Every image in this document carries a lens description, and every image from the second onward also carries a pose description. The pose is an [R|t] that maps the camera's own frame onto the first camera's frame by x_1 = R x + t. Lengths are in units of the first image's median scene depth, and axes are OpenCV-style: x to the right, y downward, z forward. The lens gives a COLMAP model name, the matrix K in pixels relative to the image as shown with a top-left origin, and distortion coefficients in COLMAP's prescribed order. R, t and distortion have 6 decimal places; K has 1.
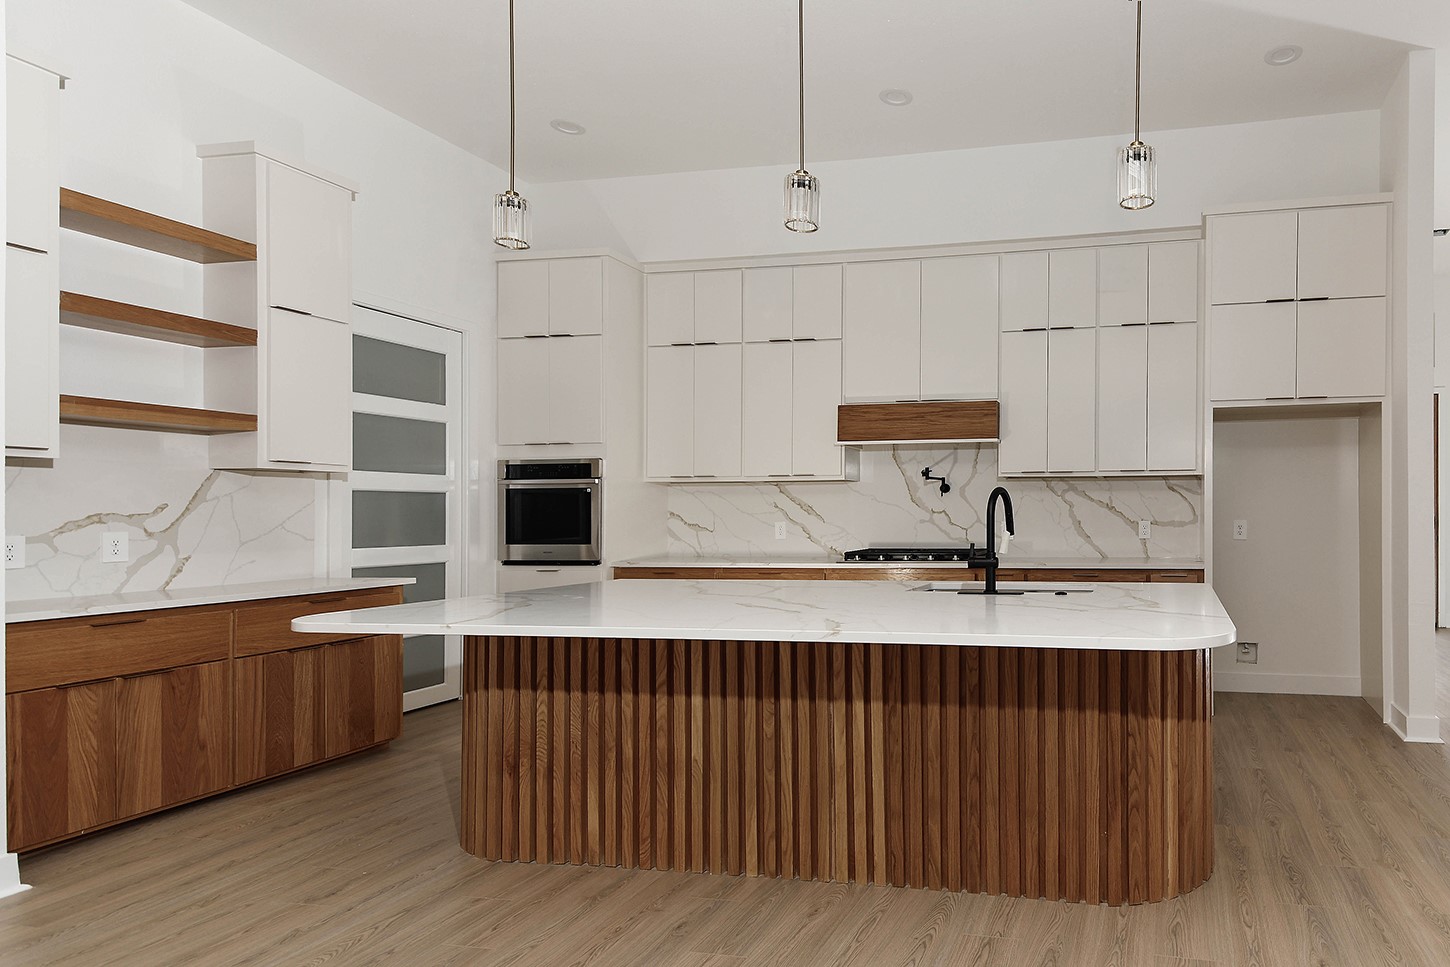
lens RADIAL K [[907.7, 0, 725.0], [0, 907.7, 483.5], [0, 0, 1]] dist [0.005840, -0.049051]
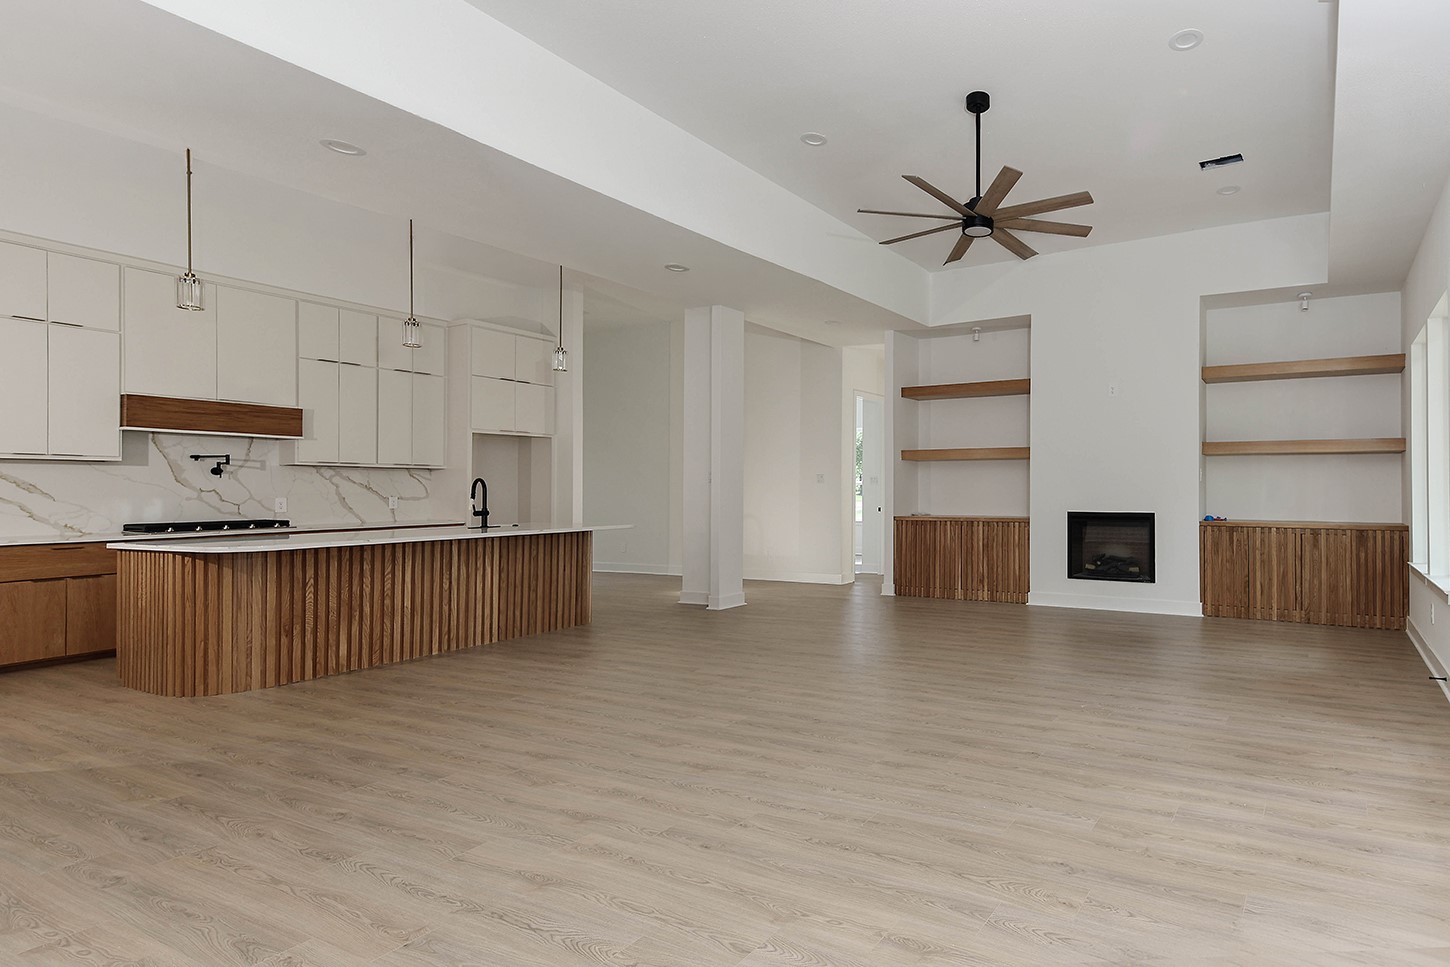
lens RADIAL K [[907.7, 0, 725.0], [0, 907.7, 483.5], [0, 0, 1]] dist [0.005840, -0.049051]
pose [[0.534378, 0.010037, 0.845186, -1.327839], [-0.028227, 0.999584, 0.005977, -0.014689], [-0.844774, -0.027051, 0.534439, -0.694838]]
